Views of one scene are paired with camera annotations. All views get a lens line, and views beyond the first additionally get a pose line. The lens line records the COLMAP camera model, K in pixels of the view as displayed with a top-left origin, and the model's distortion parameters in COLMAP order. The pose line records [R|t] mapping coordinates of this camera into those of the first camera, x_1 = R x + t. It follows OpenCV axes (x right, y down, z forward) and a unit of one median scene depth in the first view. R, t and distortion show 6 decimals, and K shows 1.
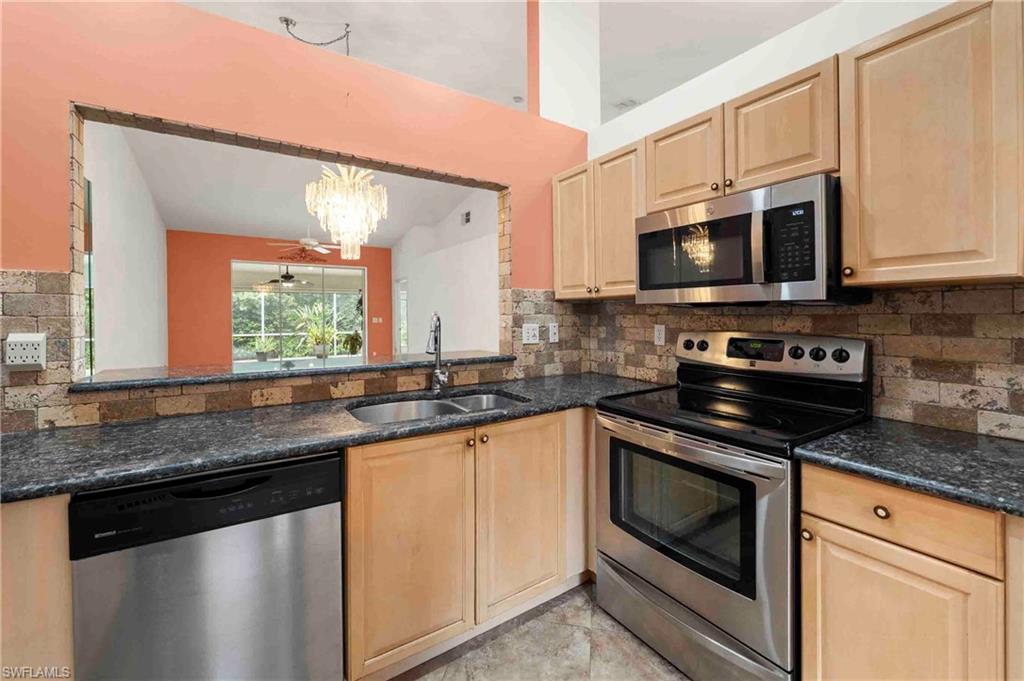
lens RADIAL K [[421.6, 0, 510.9], [0, 421.6, 314.6], [0, 0, 1]] dist [-0.007876, 0.000789]
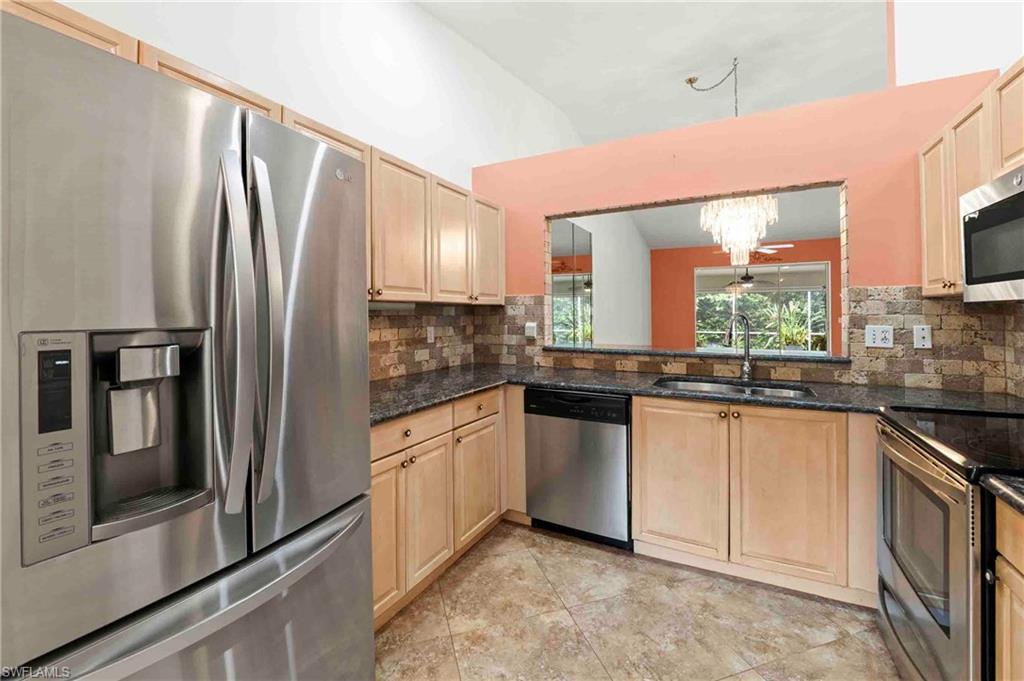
lens RADIAL K [[421.6, 0, 507.4], [0, 421.6, 317.4], [0, 0, 1]] dist [-0.007876, 0.000789]
pose [[0.474273, 0.007789, -0.880344, 0.451239], [-0.000041, 0.999961, 0.008826, -0.002334], [0.880378, -0.004149, 0.474254, -0.115360]]
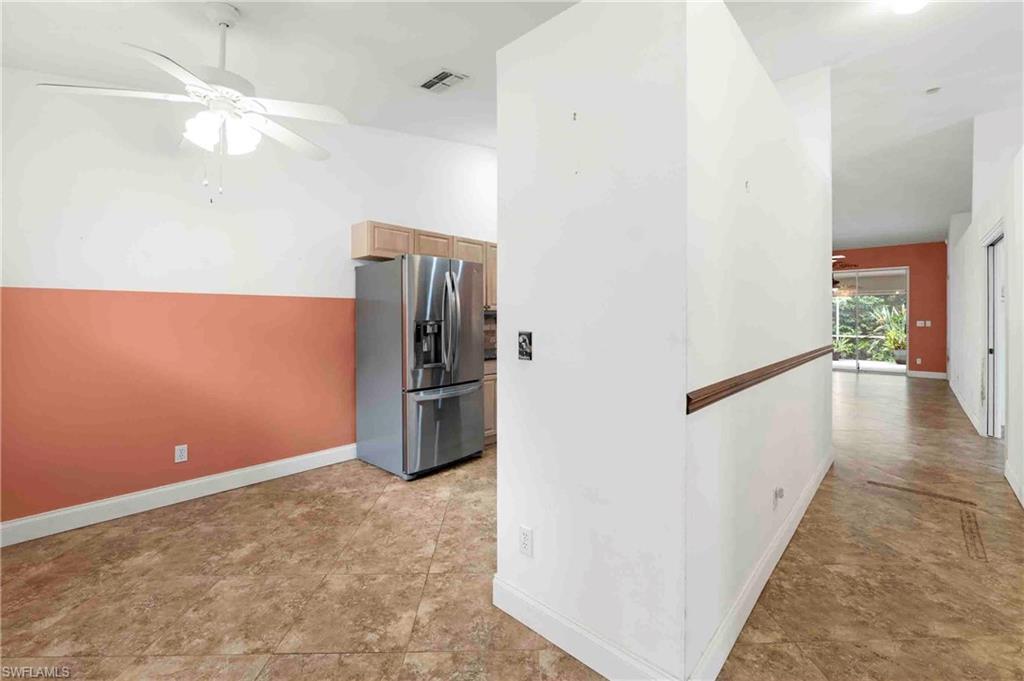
lens RADIAL K [[421.6, 0, 506.0], [0, 421.6, 318.8], [0, 0, 1]] dist [-0.007876, 0.000789]
pose [[0.212571, 0.009988, -0.977095, 1.456592], [-0.003656, 0.999949, 0.009426, -0.010797], [0.977139, 0.001568, 0.212597, -0.269366]]
